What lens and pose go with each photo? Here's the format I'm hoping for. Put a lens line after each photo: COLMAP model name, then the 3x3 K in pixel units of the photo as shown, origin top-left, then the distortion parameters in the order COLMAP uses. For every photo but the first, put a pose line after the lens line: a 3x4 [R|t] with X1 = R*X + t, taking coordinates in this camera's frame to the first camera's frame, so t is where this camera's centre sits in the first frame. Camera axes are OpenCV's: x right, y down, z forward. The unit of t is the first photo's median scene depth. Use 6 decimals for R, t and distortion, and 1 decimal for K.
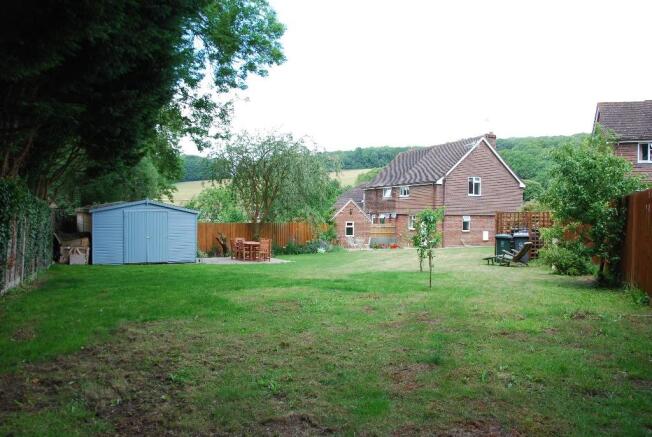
lens RADIAL K [[519.9, 0, 326.0], [0, 519.9, 218.5], [0, 0, 1]] dist [-0.007489, 0.000329]
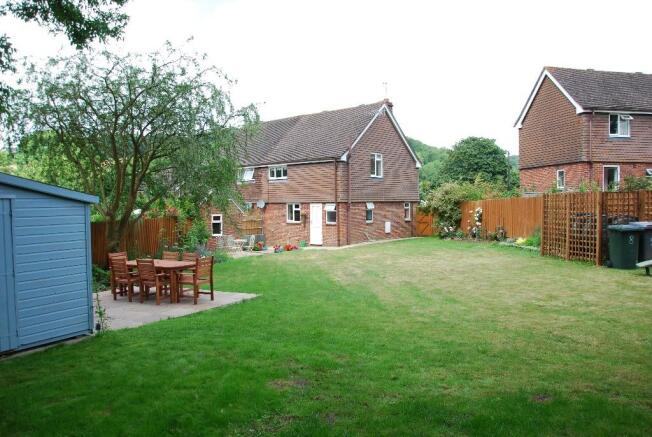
lens RADIAL K [[519.9, 0, 326.0], [0, 519.9, 218.5], [0, 0, 1]] dist [-0.007489, 0.000329]
pose [[0.873607, -0.035223, 0.485356, -0.170993], [0.024769, 0.999303, 0.027938, -0.004666], [-0.486001, -0.012385, 0.873870, 0.342249]]
